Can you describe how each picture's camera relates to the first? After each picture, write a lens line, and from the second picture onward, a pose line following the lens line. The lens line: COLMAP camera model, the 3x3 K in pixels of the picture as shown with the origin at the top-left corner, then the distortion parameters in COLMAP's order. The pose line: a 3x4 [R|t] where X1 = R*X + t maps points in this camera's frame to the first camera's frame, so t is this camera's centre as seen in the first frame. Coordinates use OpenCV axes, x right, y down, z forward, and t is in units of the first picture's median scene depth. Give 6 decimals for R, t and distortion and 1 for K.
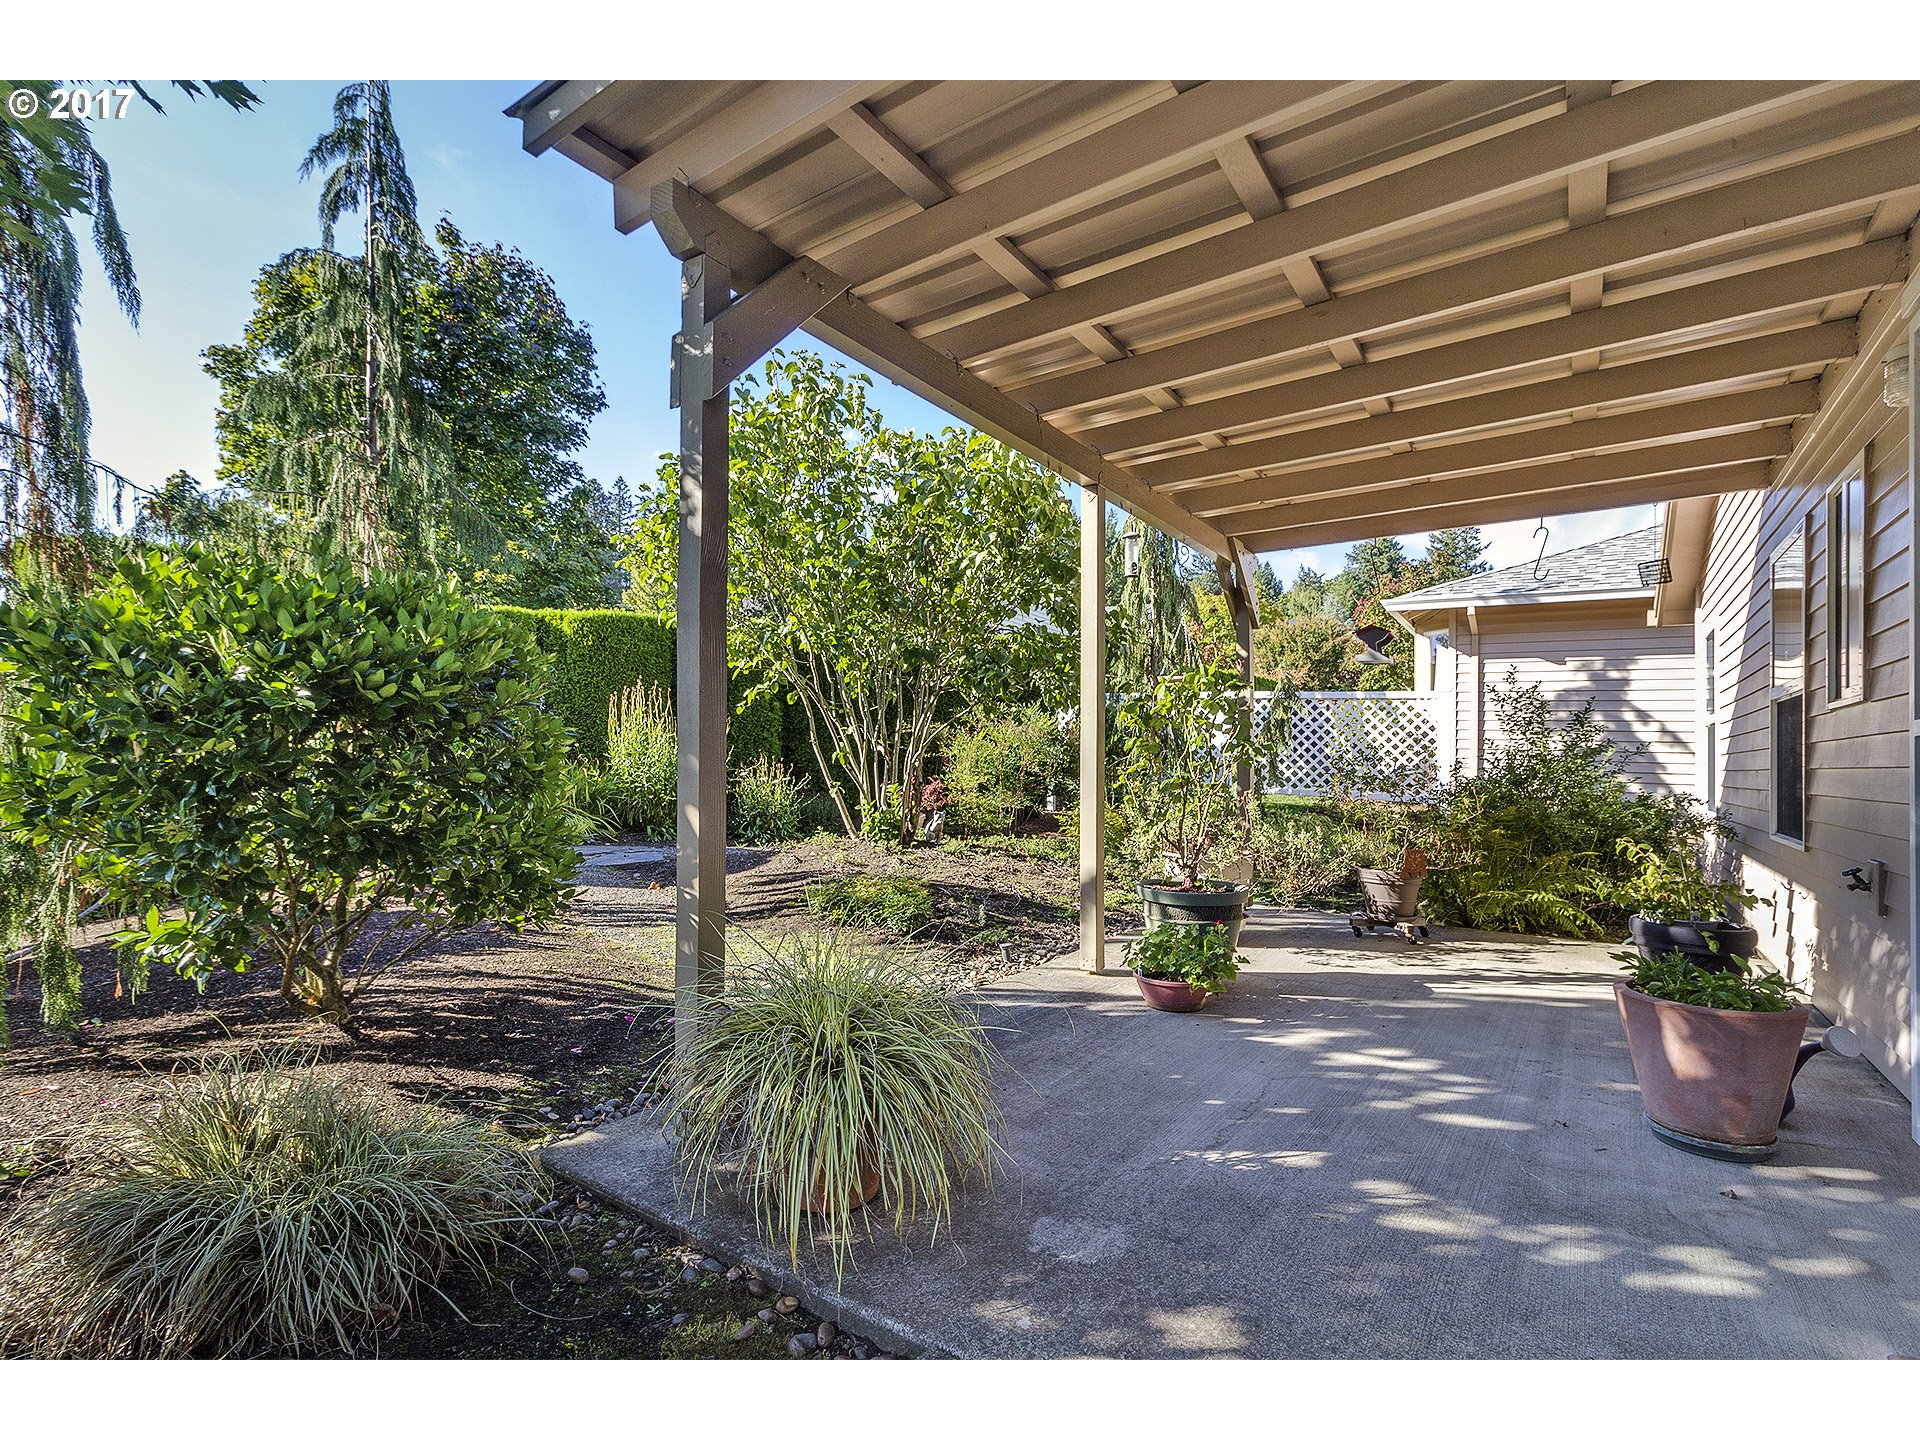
lens RADIAL K [[859.7, 0, 960.0], [0, 859.7, 720.0], [0, 0, 1]] dist [0.000209, -0.000046]
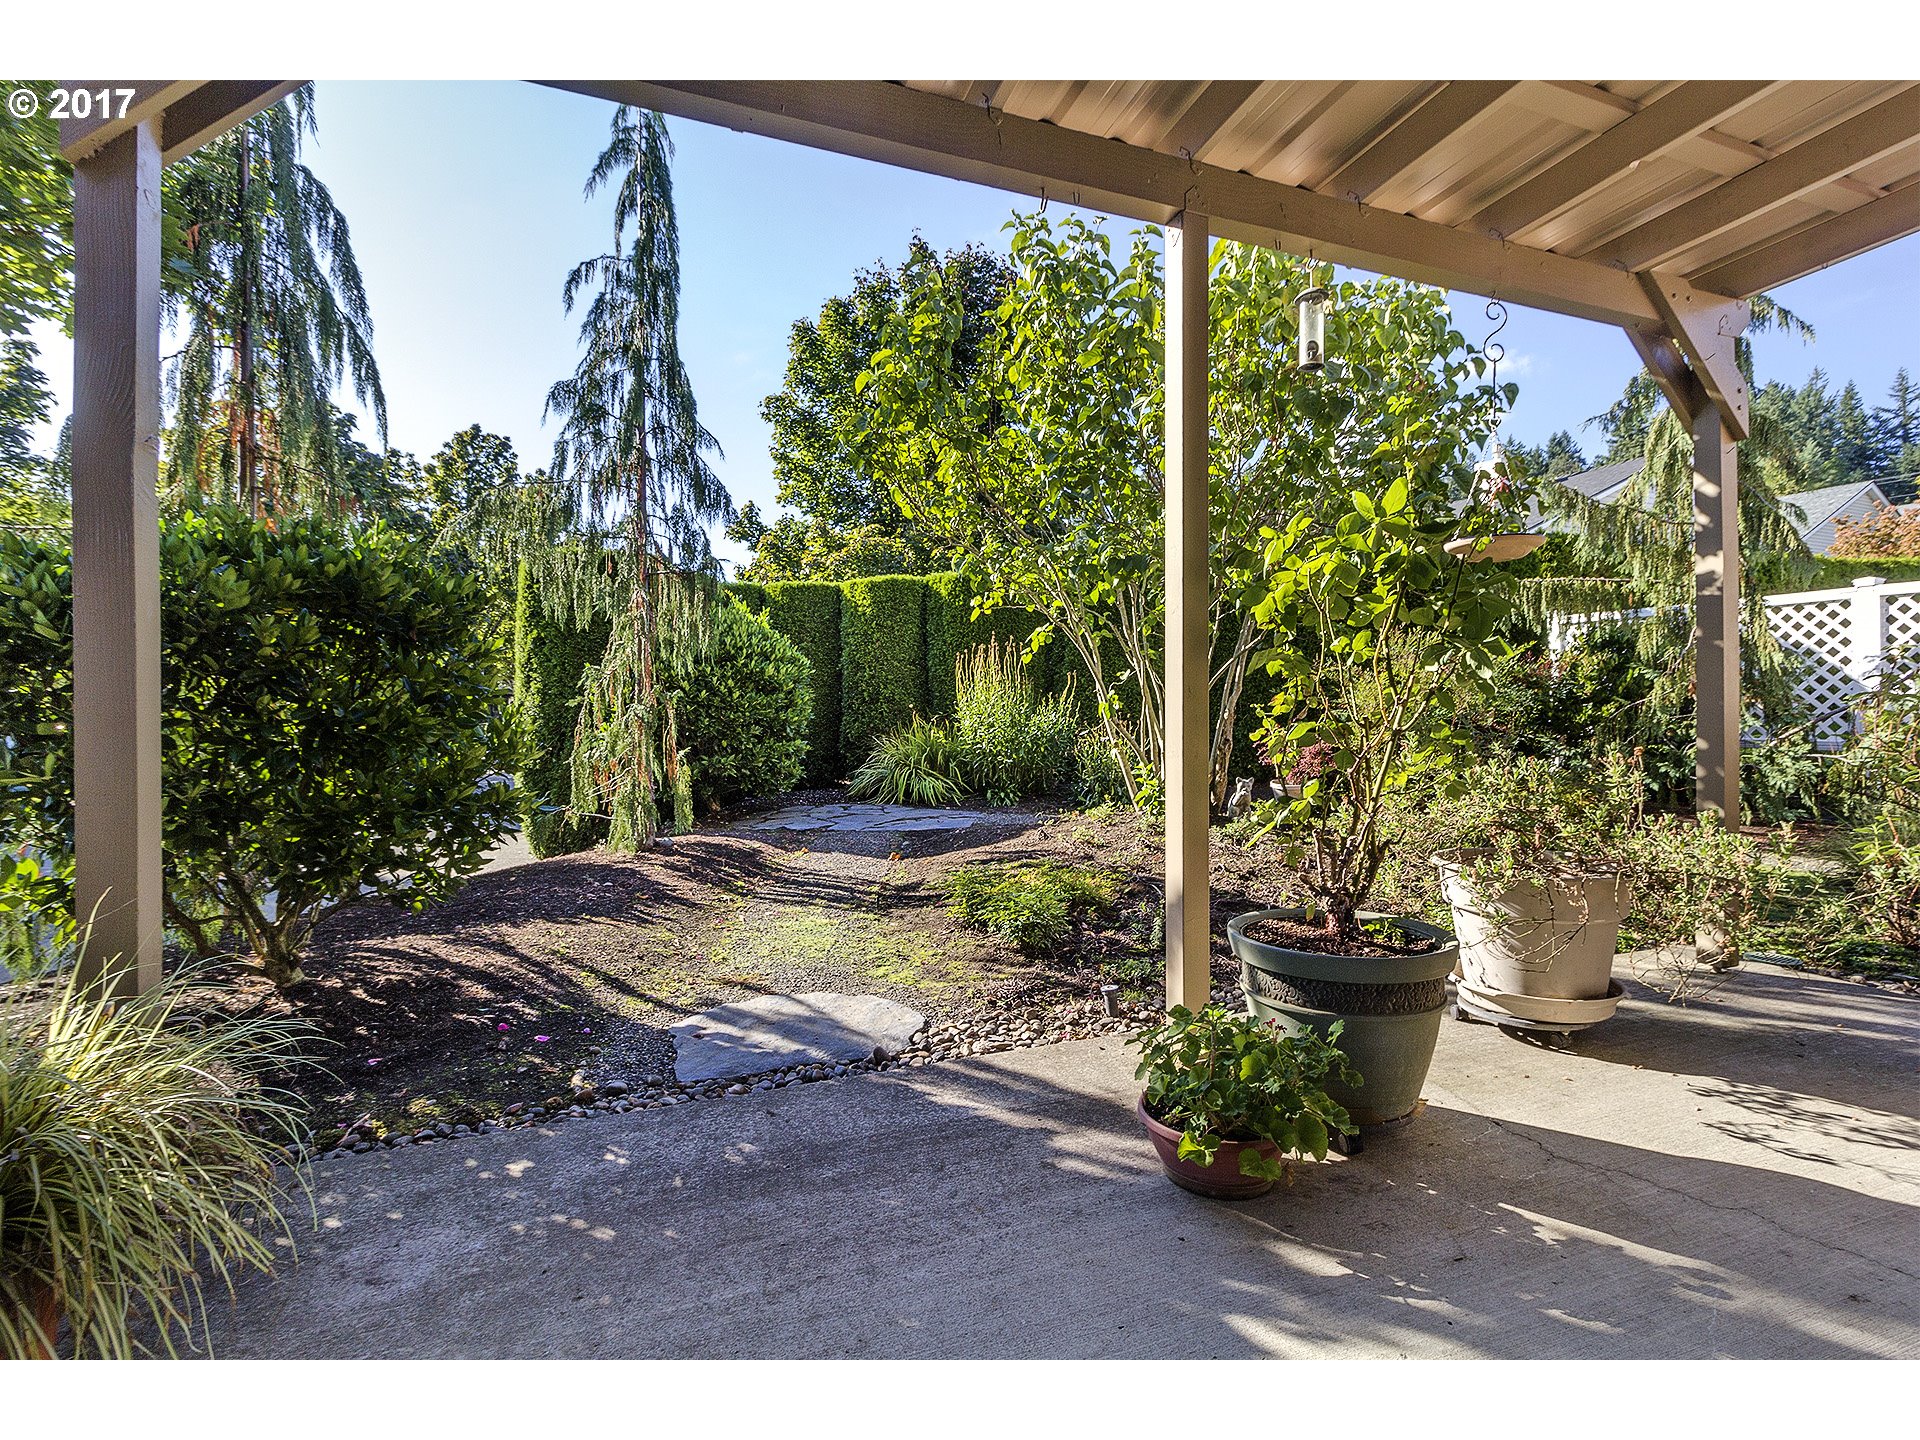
lens RADIAL K [[887.7, 0, 955.3], [0, 887.7, 701.1], [0, 0, 1]] dist [0.002102, 0.000491]
pose [[0.833999, -0.030493, -0.550923, 0.178018], [0.042492, 0.999056, 0.009029, 0.019927], [0.550128, -0.030940, 0.834507, 0.212584]]
